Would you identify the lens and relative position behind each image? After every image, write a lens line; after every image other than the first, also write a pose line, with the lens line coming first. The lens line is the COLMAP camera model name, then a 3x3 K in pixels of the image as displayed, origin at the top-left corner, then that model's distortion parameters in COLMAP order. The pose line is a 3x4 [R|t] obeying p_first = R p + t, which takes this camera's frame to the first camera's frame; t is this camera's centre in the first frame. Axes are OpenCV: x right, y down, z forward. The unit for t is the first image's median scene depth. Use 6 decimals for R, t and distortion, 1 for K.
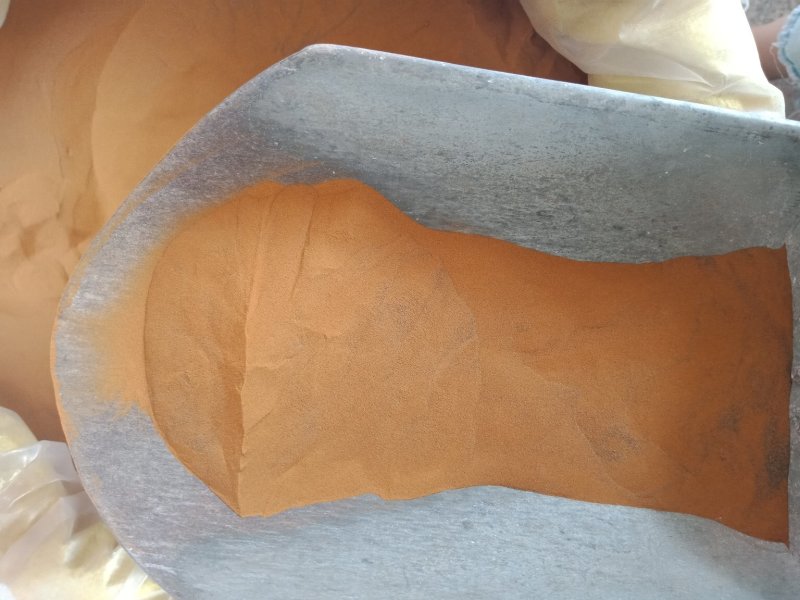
lens RADIAL K [[664.0, 0, 400.0], [0, 664.0, 300.0], [0, 0, 1]] dist [-0.027121, -0.013039]
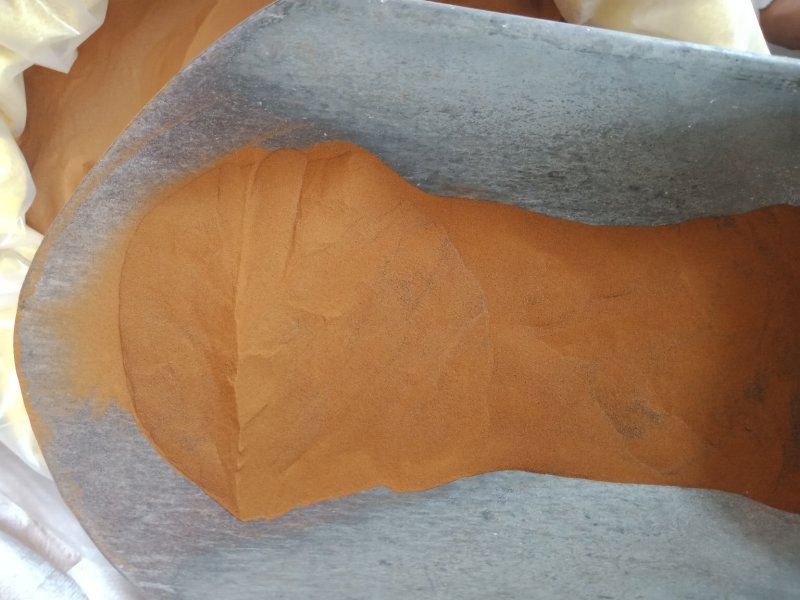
lens RADIAL K [[664.0, 0, 400.0], [0, 664.0, 300.0], [0, 0, 1]] dist [-0.027121, -0.013039]
pose [[0.997958, -0.037058, 0.052016, -0.056061], [0.034415, 0.998115, 0.050822, -0.011990], [-0.053801, -0.048928, 0.997352, 0.093765]]
